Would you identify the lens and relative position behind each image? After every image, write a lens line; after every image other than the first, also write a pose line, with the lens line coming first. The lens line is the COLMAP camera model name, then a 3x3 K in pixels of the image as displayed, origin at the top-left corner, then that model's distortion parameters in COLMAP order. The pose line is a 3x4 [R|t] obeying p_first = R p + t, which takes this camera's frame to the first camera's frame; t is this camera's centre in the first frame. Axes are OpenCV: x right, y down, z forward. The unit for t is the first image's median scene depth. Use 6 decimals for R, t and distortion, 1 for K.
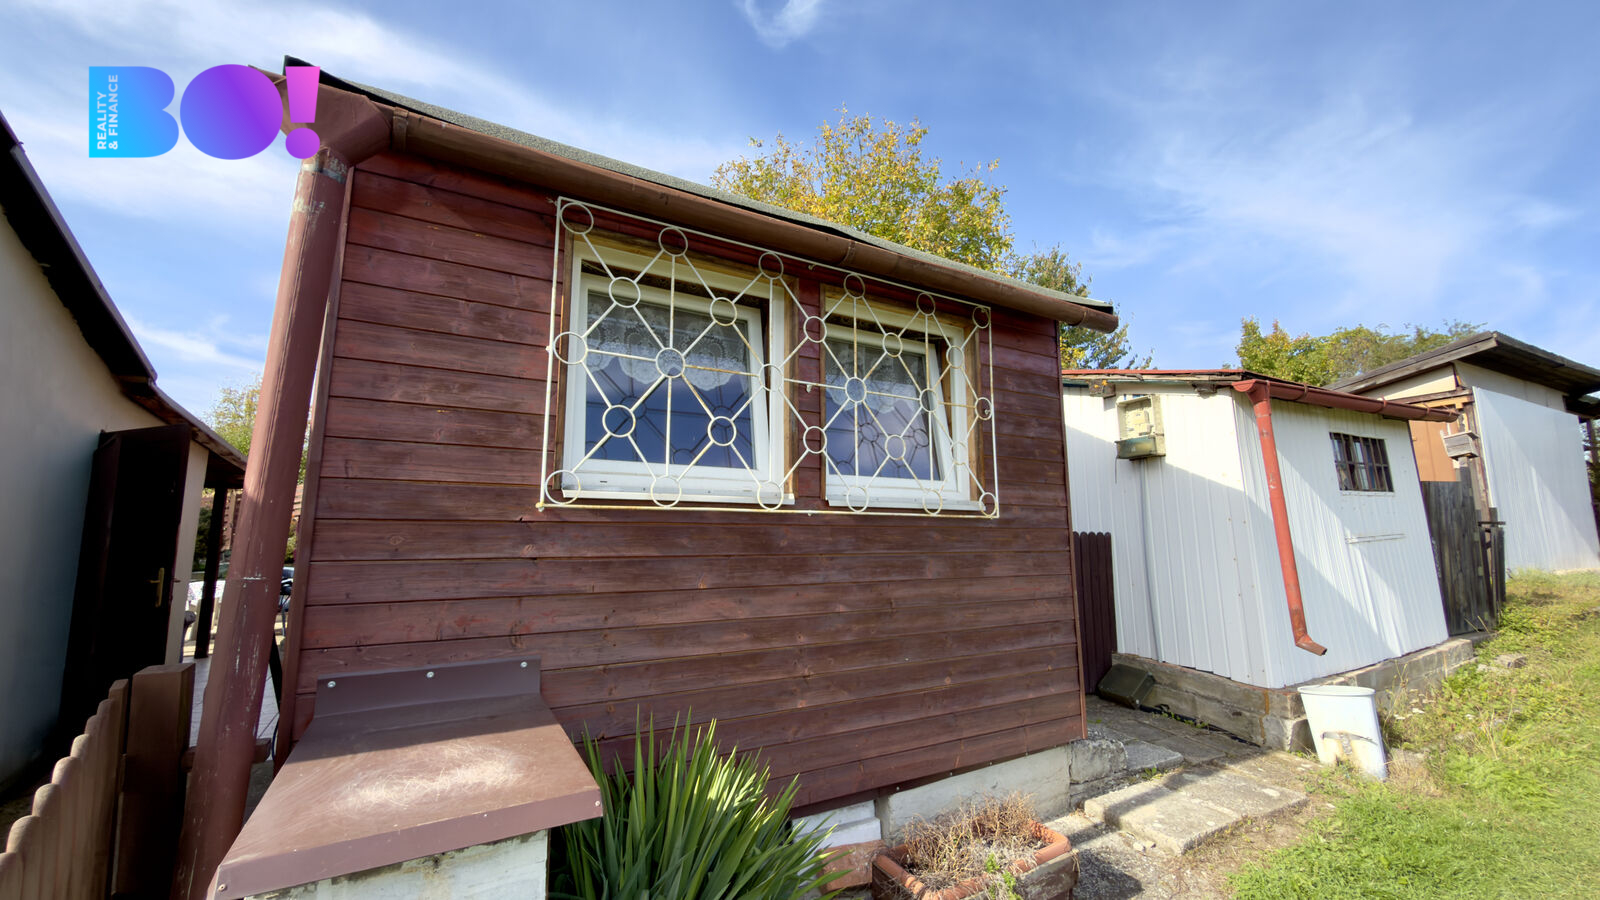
lens RADIAL K [[629.9, 0, 796.9], [0, 629.9, 430.5], [0, 0, 1]] dist [0.000961, 0.000164]
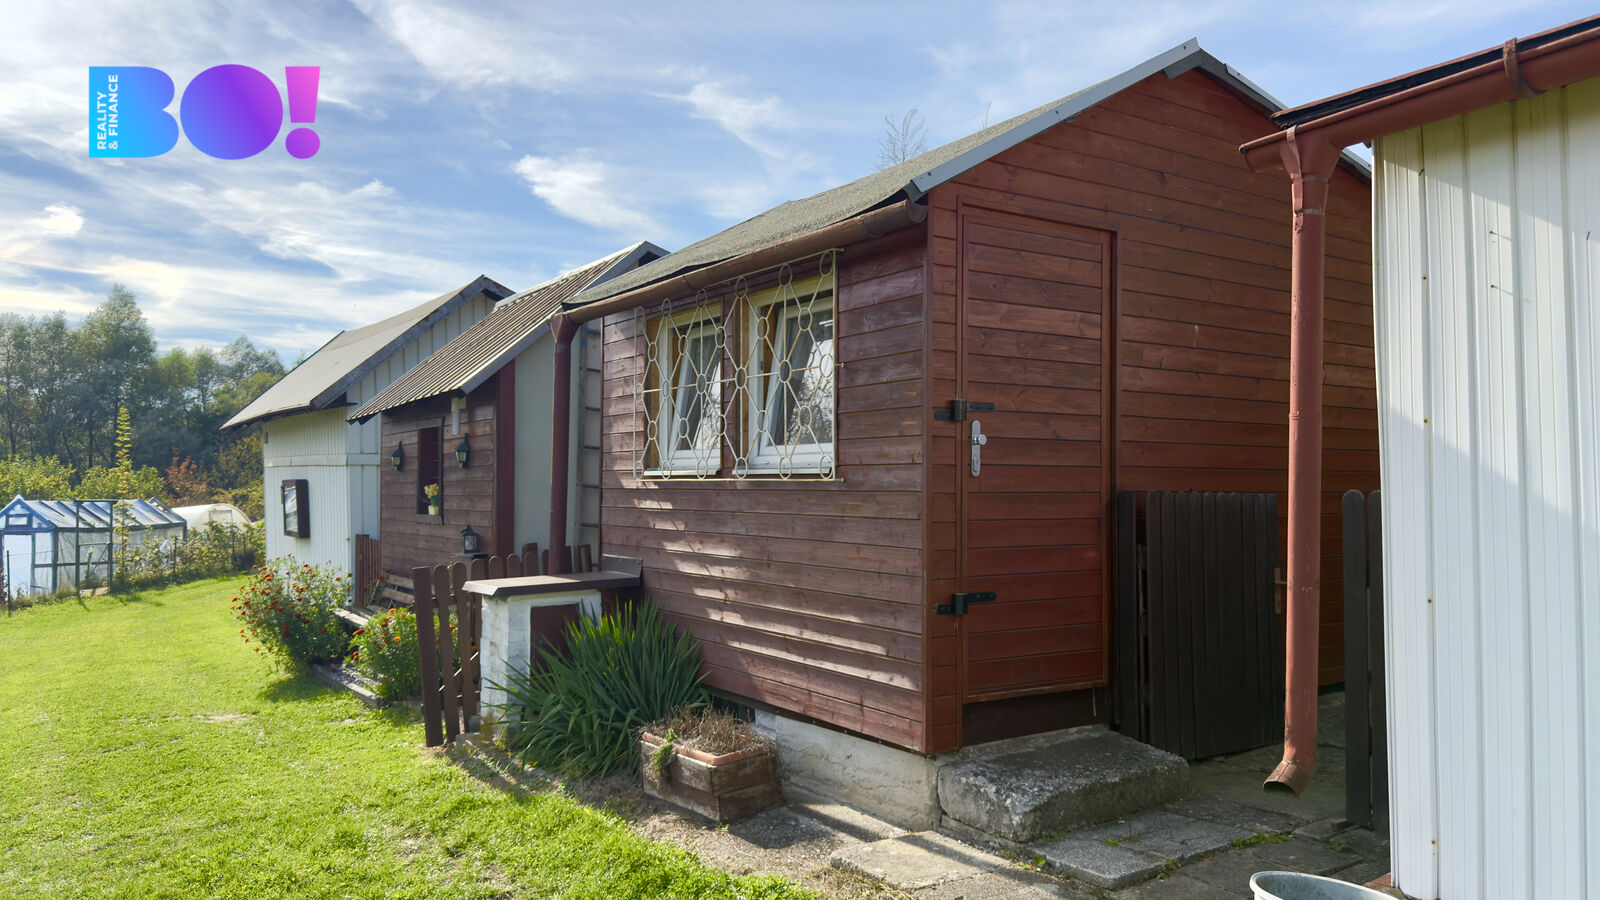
lens RADIAL K [[1136.1, 0, 800.0], [0, 1136.1, 450.0], [0, 0, 1]] dist [0.001013, 0.000345]
pose [[0.054402, -0.056036, -0.996946, 2.049764], [0.130441, 0.990267, -0.048542, 0.174421], [0.989962, -0.127402, 0.061182, 0.874018]]
